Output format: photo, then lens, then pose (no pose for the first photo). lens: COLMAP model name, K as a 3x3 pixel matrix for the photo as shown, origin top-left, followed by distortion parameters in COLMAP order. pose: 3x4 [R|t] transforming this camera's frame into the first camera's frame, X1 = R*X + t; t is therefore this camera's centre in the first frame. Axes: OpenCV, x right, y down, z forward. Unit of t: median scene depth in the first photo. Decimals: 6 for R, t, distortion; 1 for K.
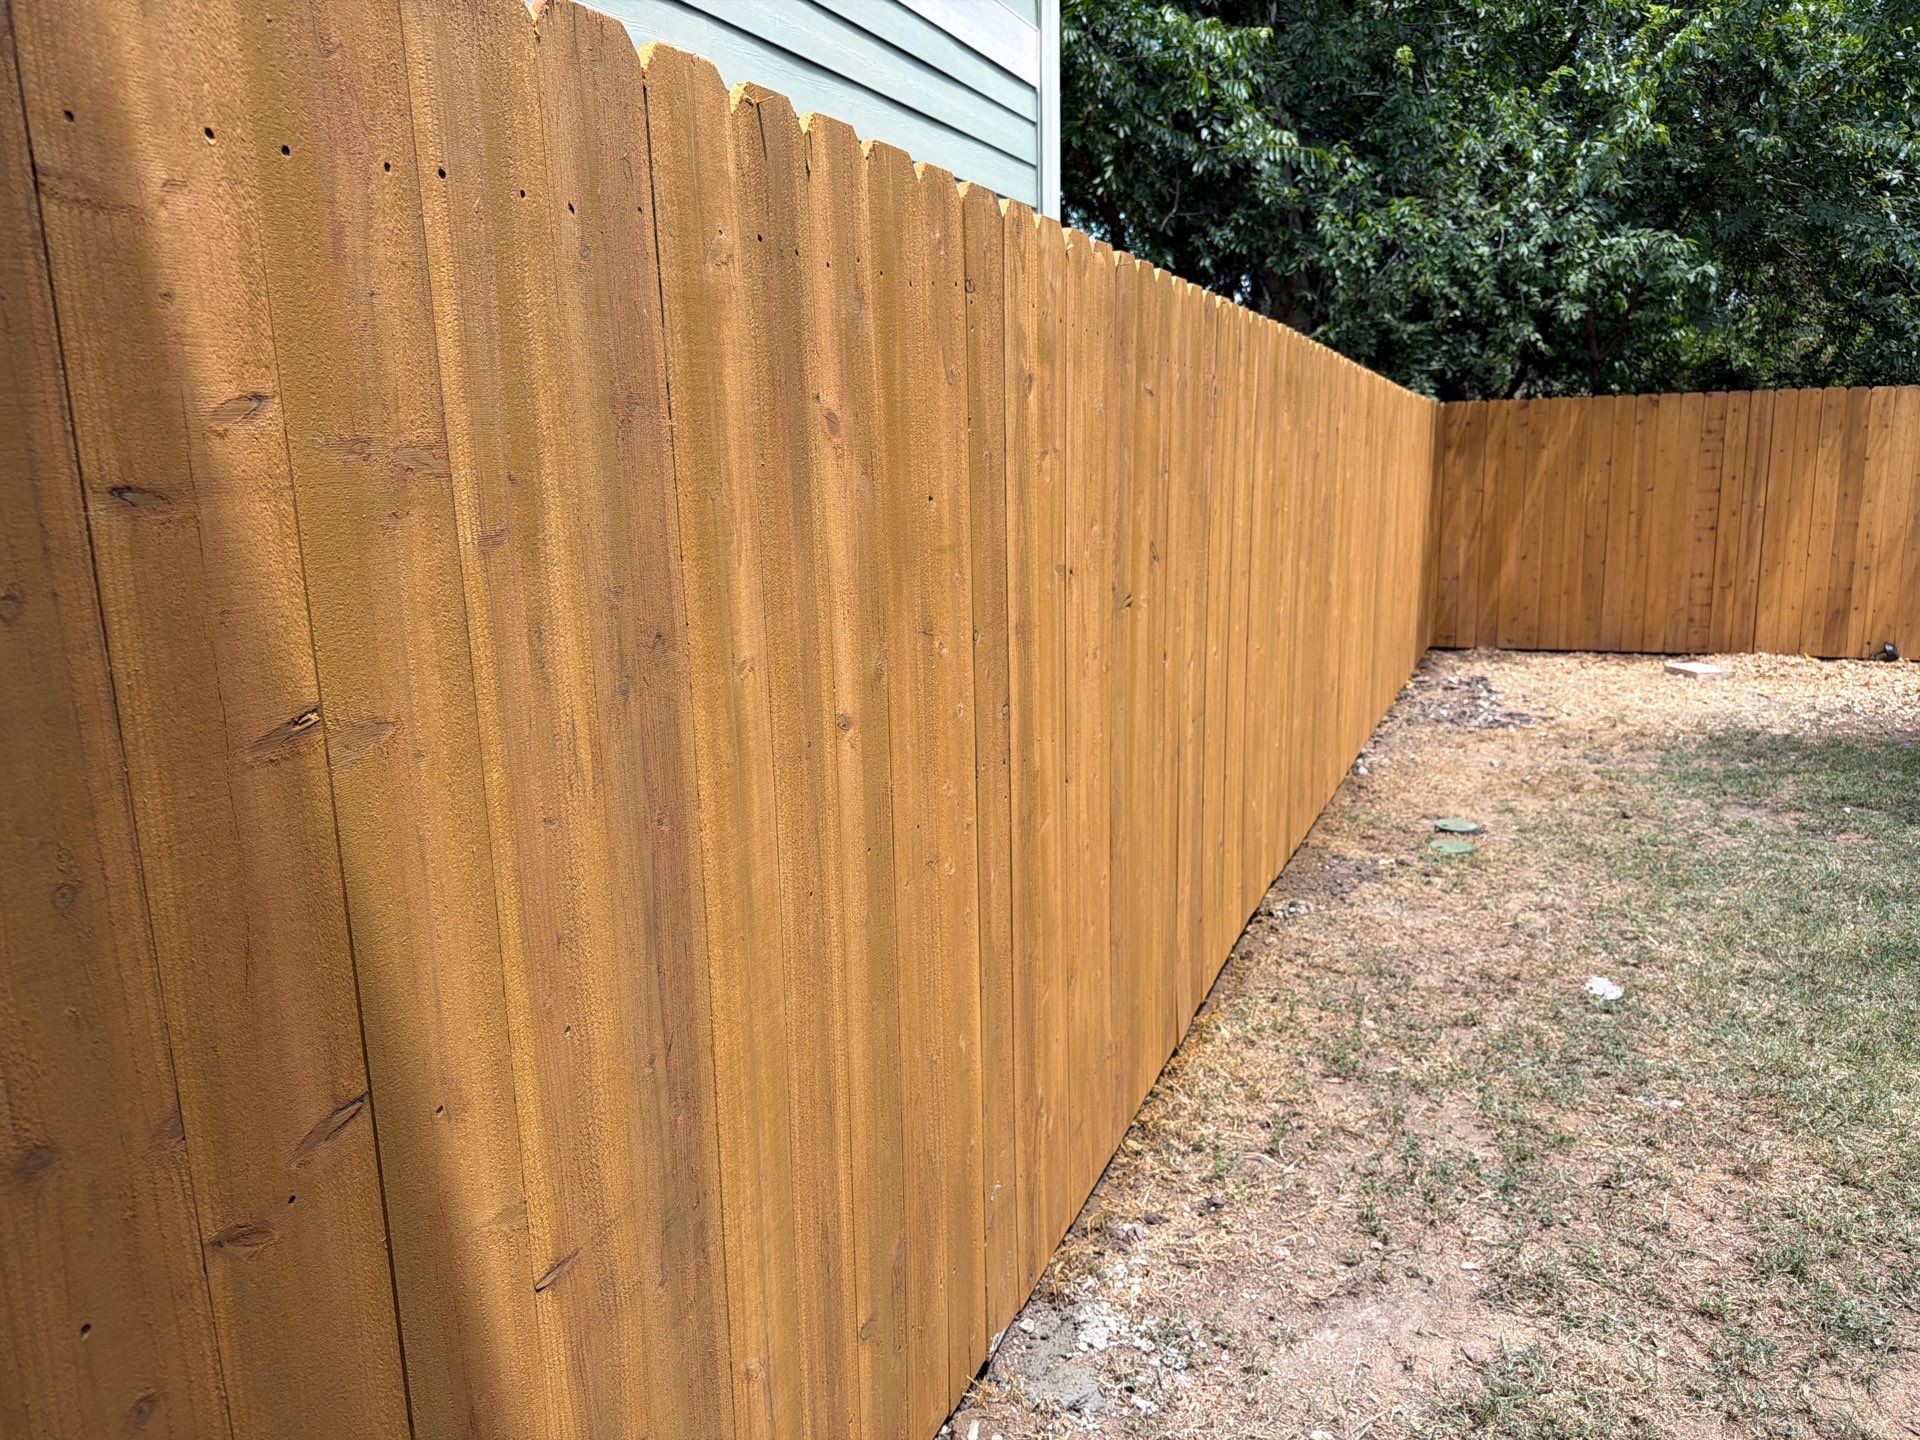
lens RADIAL K [[1417.5, 0, 960.0], [0, 1417.5, 720.0], [0, 0, 1]] dist [0.049727, -0.045576]
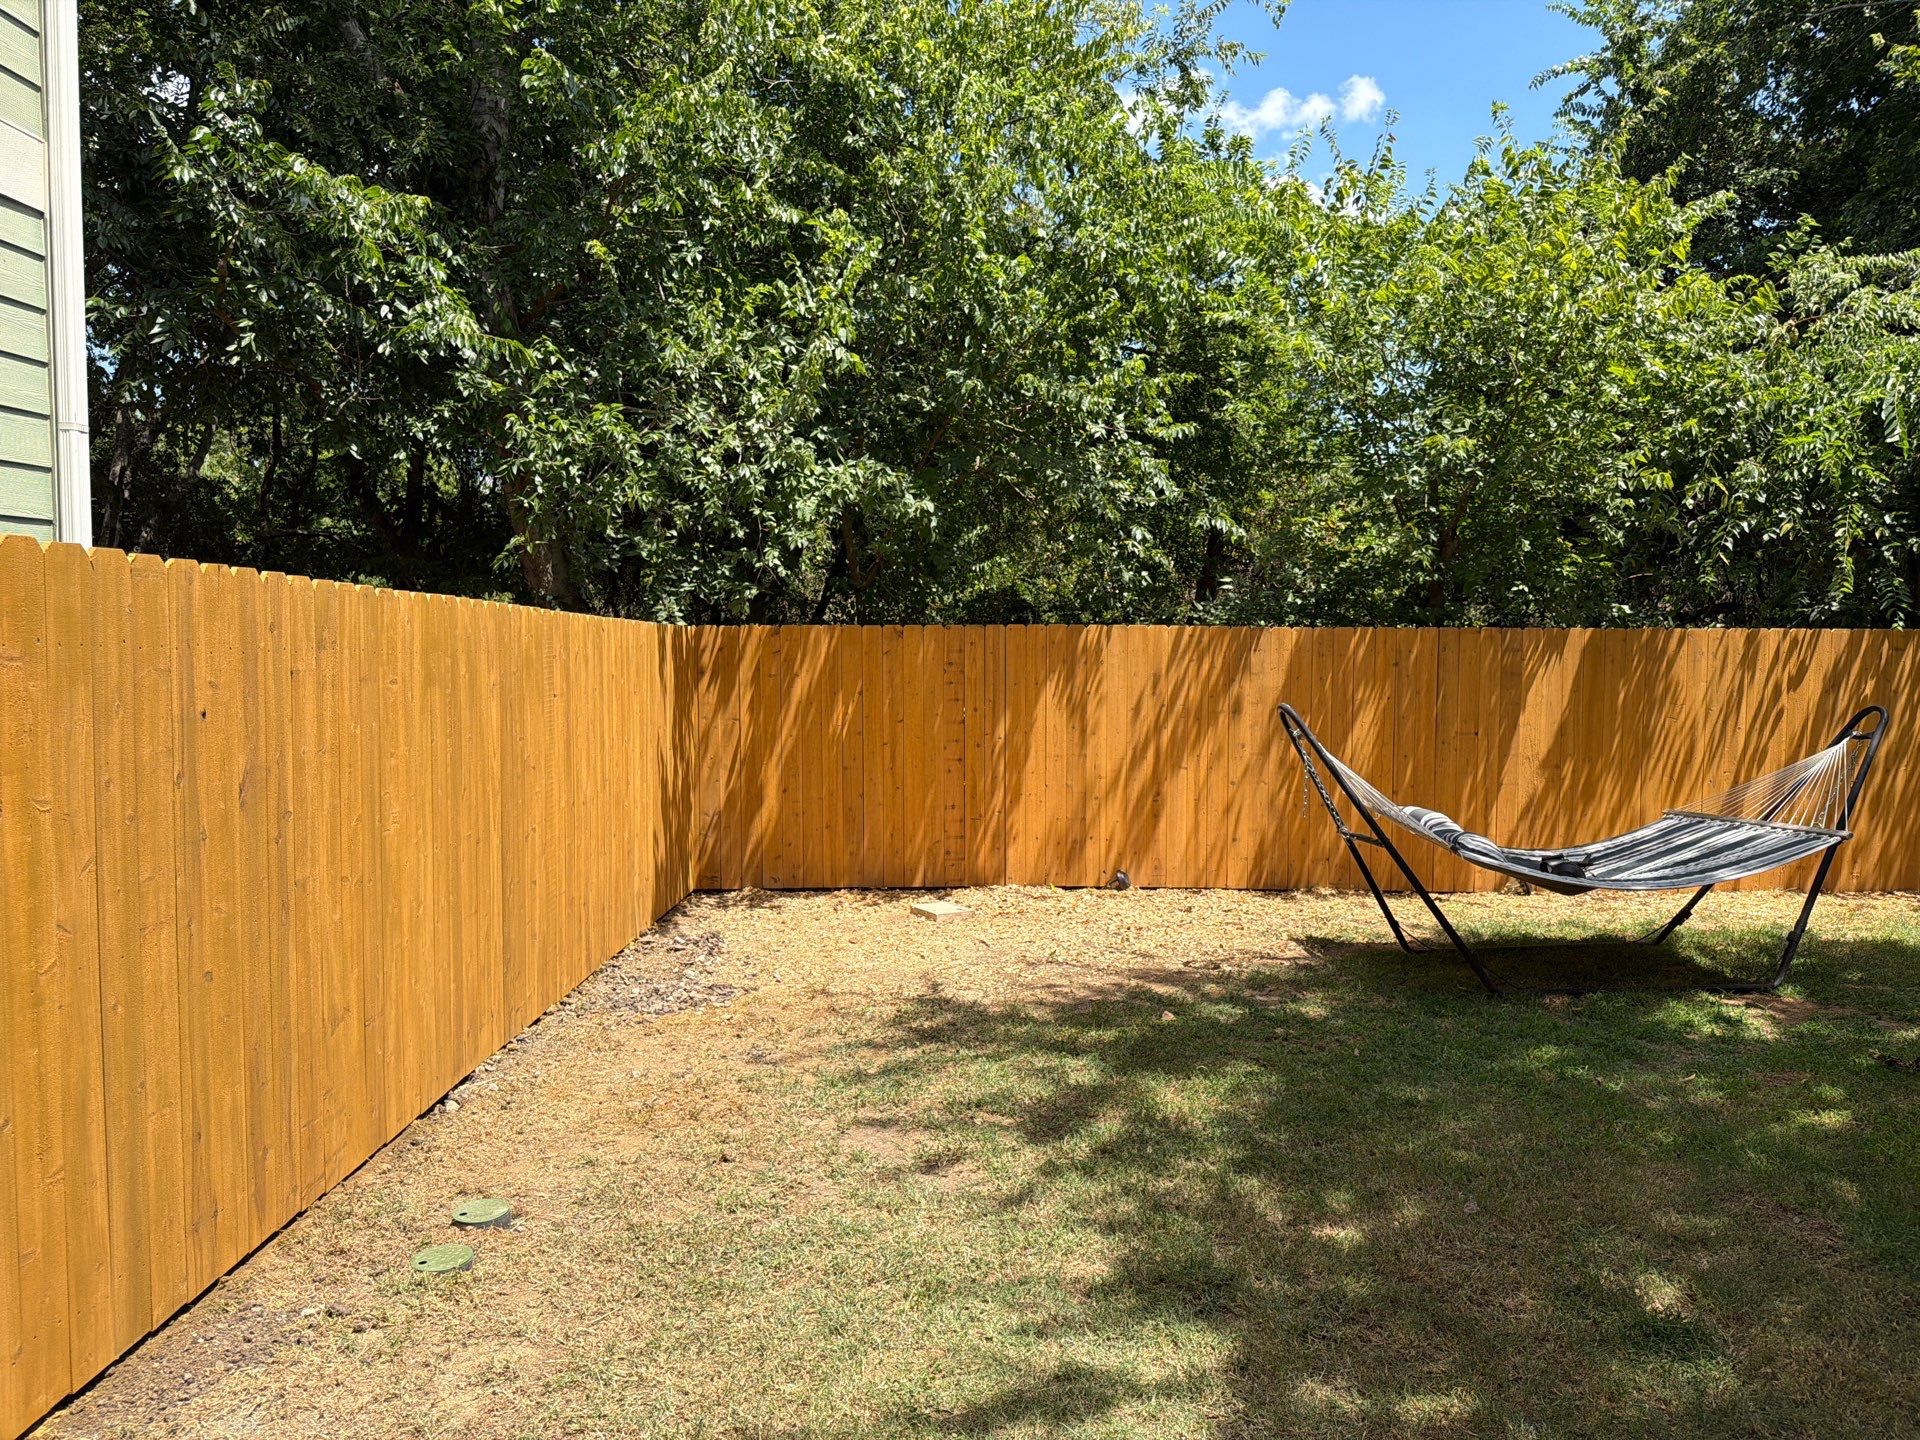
lens RADIAL K [[1406.7, 0, 954.6], [0, 1406.7, 757.6], [0, 0, 1]] dist [0.067927, -0.072038]
pose [[0.926118, -0.007235, 0.377165, 0.294117], [0.048956, 0.993666, -0.101150, -0.071318], [-0.374044, 0.112141, 0.920606, 0.202718]]
